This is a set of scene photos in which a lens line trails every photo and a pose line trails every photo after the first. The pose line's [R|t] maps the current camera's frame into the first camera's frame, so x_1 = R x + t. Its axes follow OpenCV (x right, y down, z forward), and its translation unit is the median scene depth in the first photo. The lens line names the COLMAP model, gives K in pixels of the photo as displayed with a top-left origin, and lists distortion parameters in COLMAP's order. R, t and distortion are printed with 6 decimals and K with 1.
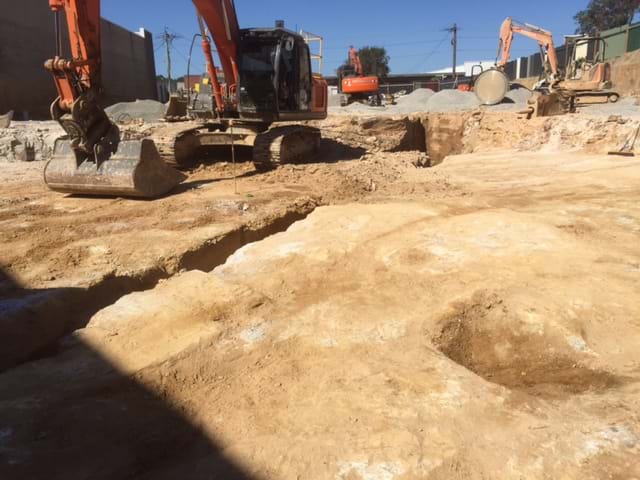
lens RADIAL K [[544.2, 0, 320.0], [0, 544.2, 240.0], [0, 0, 1]] dist [0.053138, -0.008068]
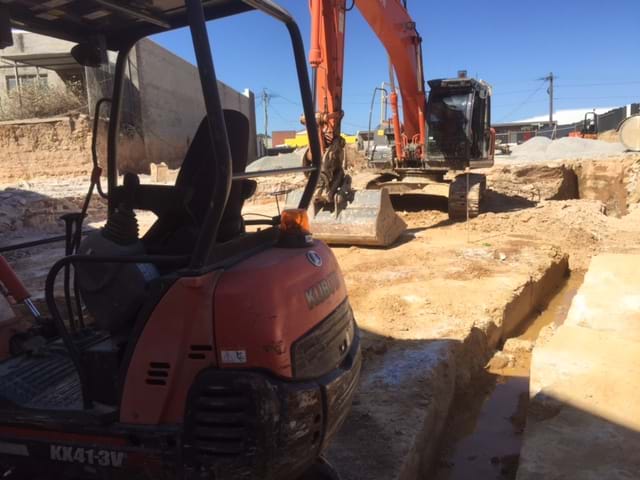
lens RADIAL K [[544.2, 0, 320.0], [0, 544.2, 240.0], [0, 0, 1]] dist [0.053138, -0.008068]
pose [[0.991430, 0.003244, -0.130600, -0.194714], [-0.015248, 0.995732, -0.091019, 0.001579], [0.129747, 0.092230, 0.987248, 0.008180]]
